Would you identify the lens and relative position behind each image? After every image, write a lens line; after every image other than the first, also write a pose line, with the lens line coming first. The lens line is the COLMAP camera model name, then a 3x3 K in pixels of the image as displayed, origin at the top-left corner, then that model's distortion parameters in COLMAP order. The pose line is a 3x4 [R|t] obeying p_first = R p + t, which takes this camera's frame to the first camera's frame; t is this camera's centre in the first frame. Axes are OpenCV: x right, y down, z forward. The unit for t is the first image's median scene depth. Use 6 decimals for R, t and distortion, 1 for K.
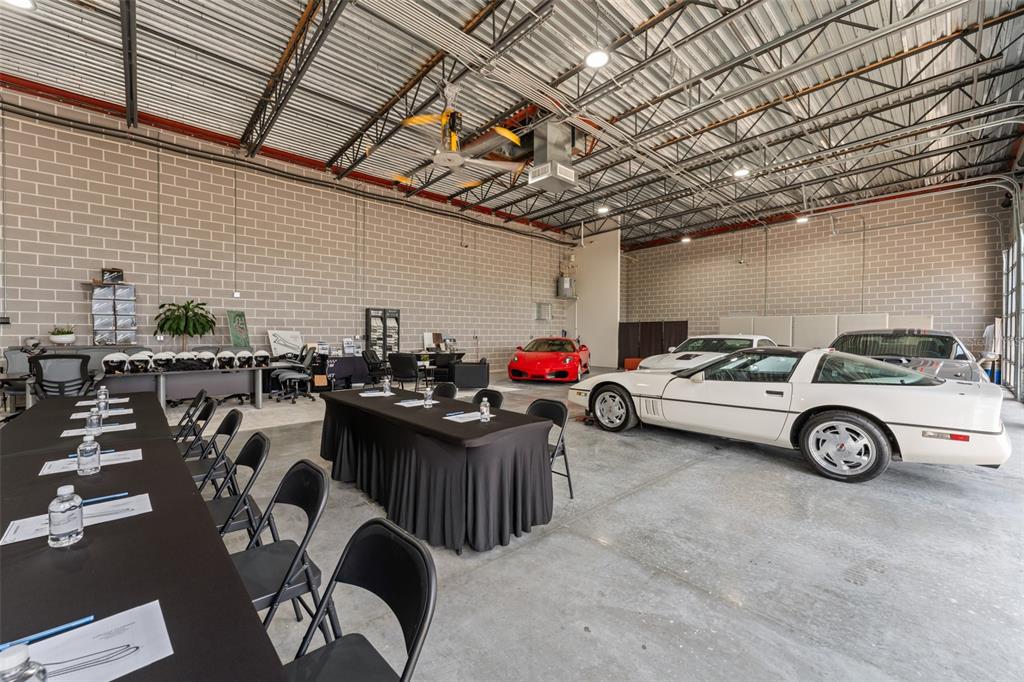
lens RADIAL K [[403.1, 0, 512.0], [0, 403.1, 341.0], [0, 0, 1]] dist [-0.000104, -0.000005]
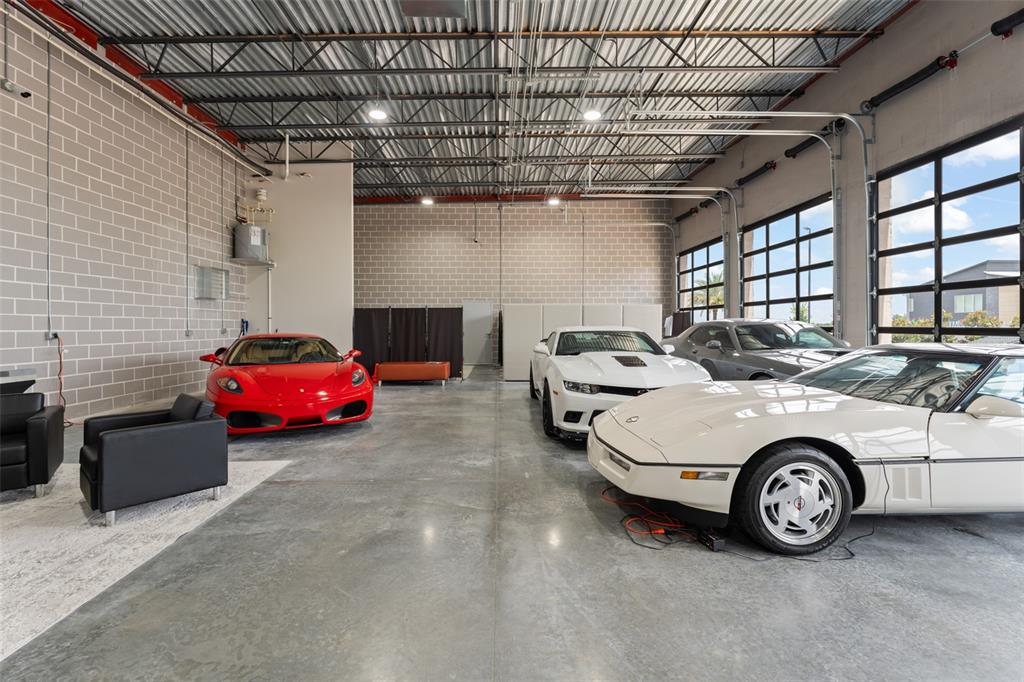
lens RADIAL K [[459.3, 0, 510.4], [0, 459.3, 323.8], [0, 0, 1]] dist [-0.000367, 0.000192]
pose [[0.659667, 0.000186, 0.751558, -0.115967], [0.016184, 0.999765, -0.014452, -0.006599], [-0.751384, 0.021697, 0.659509, 0.322356]]
